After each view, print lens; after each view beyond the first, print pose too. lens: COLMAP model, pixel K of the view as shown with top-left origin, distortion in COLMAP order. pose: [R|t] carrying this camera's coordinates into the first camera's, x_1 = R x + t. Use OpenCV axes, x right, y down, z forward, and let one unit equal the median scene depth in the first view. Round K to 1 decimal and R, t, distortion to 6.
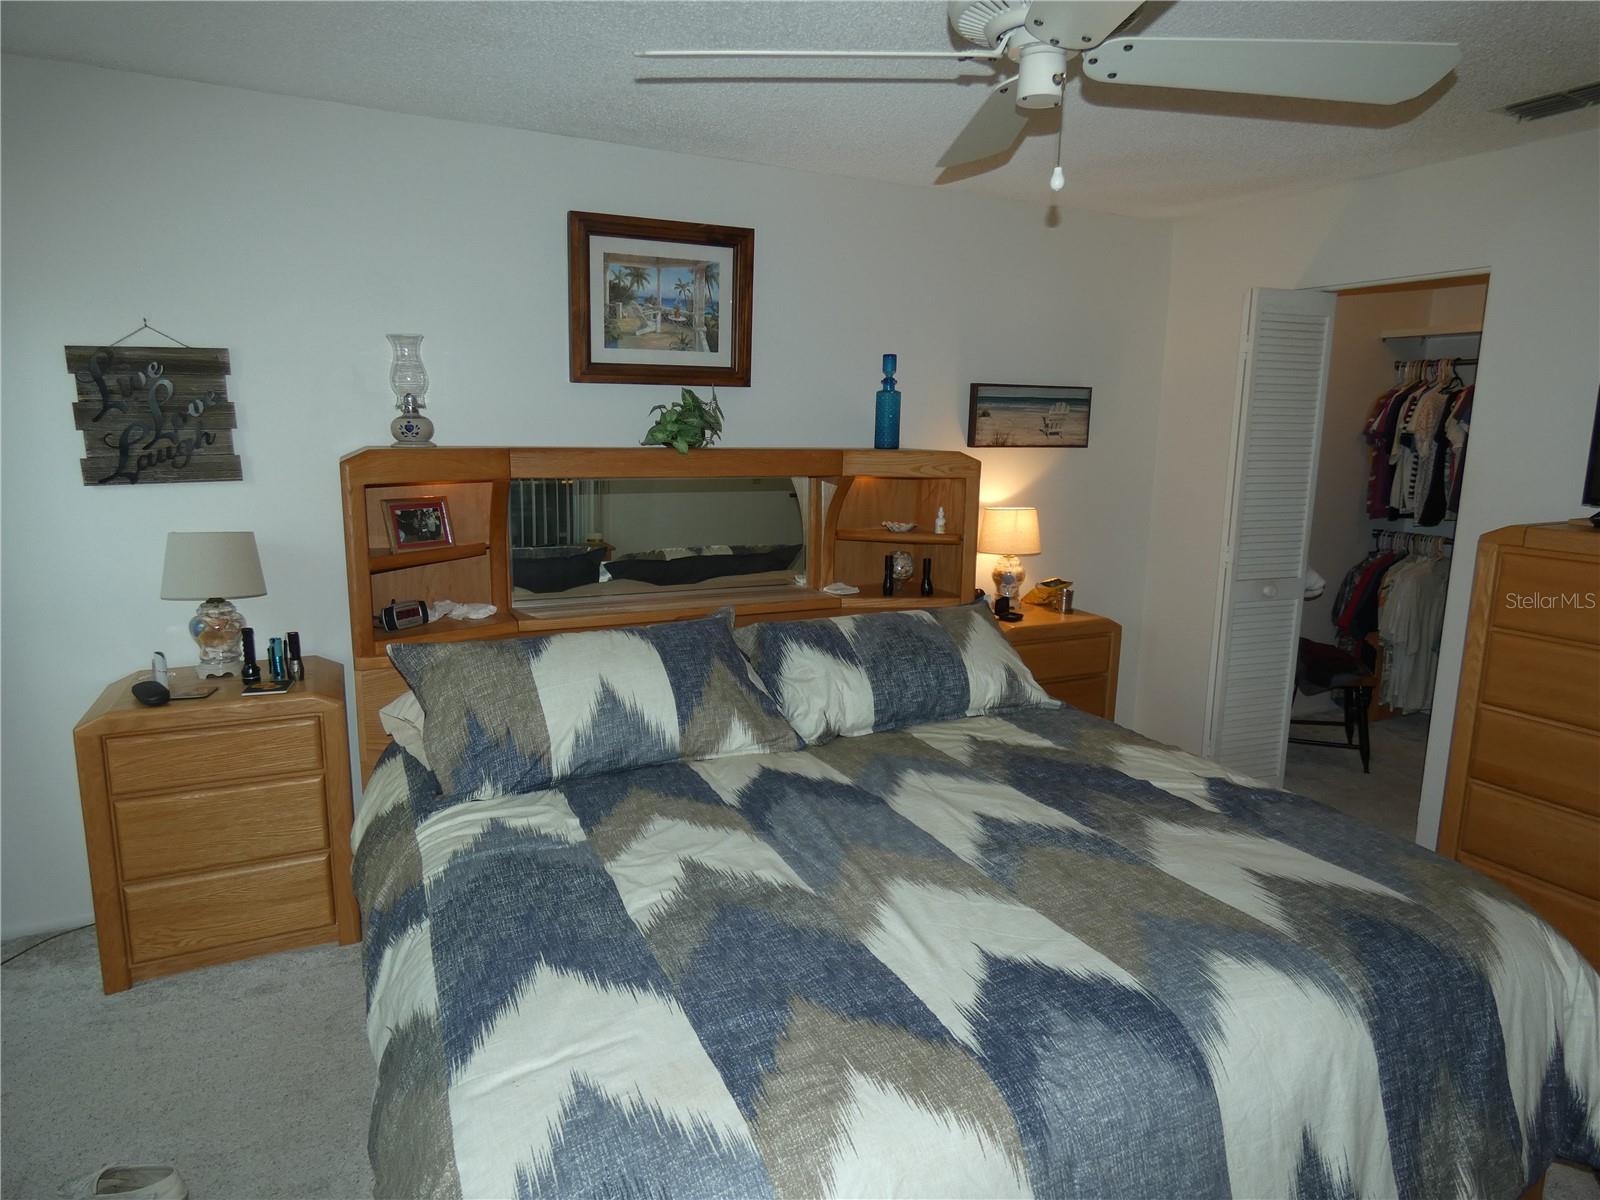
lens RADIAL K [[959.4, 0, 797.3], [0, 959.4, 600.7], [0, 0, 1]] dist [-0.000583, -0.003680]
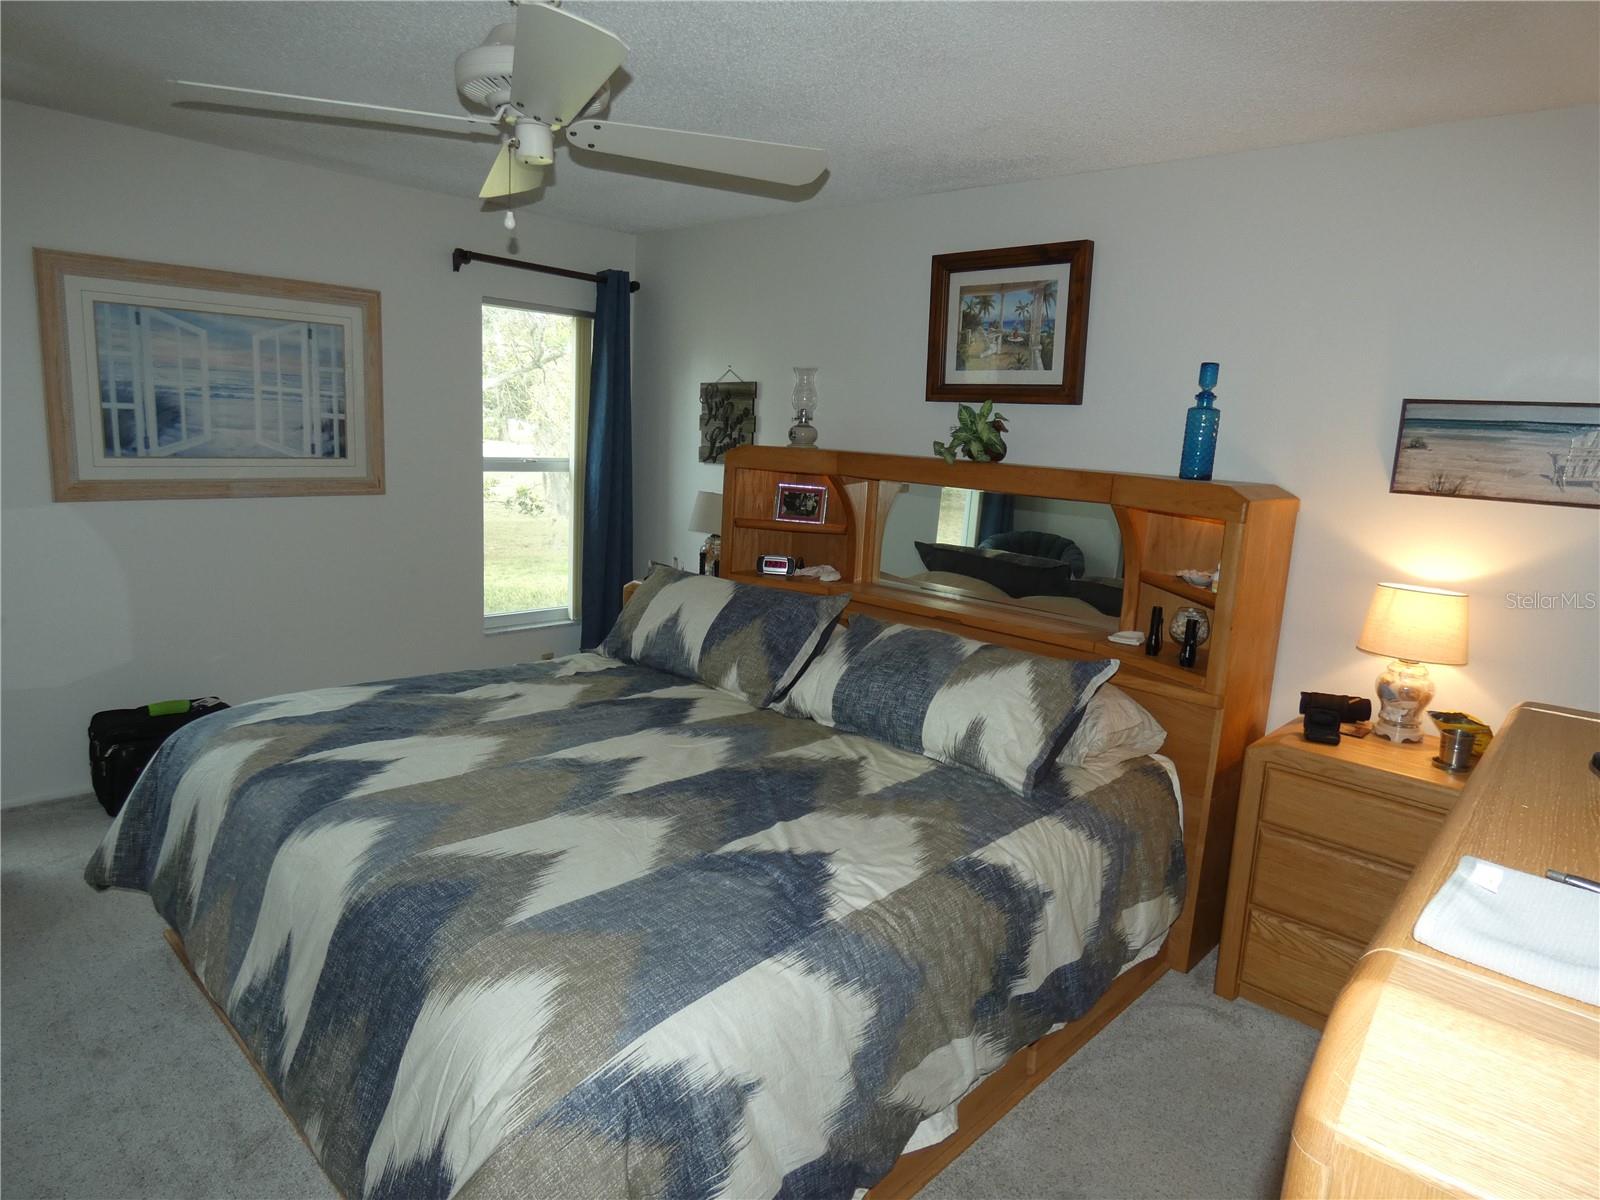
lens RADIAL K [[959.4, 0, 802.3], [0, 959.4, 595.8], [0, 0, 1]] dist [-0.000583, -0.003680]
pose [[0.353966, 0.168329, -0.919985, 0.805046], [-0.221557, 0.970762, 0.092376, -0.070994], [0.908637, 0.171131, 0.380912, 0.450001]]
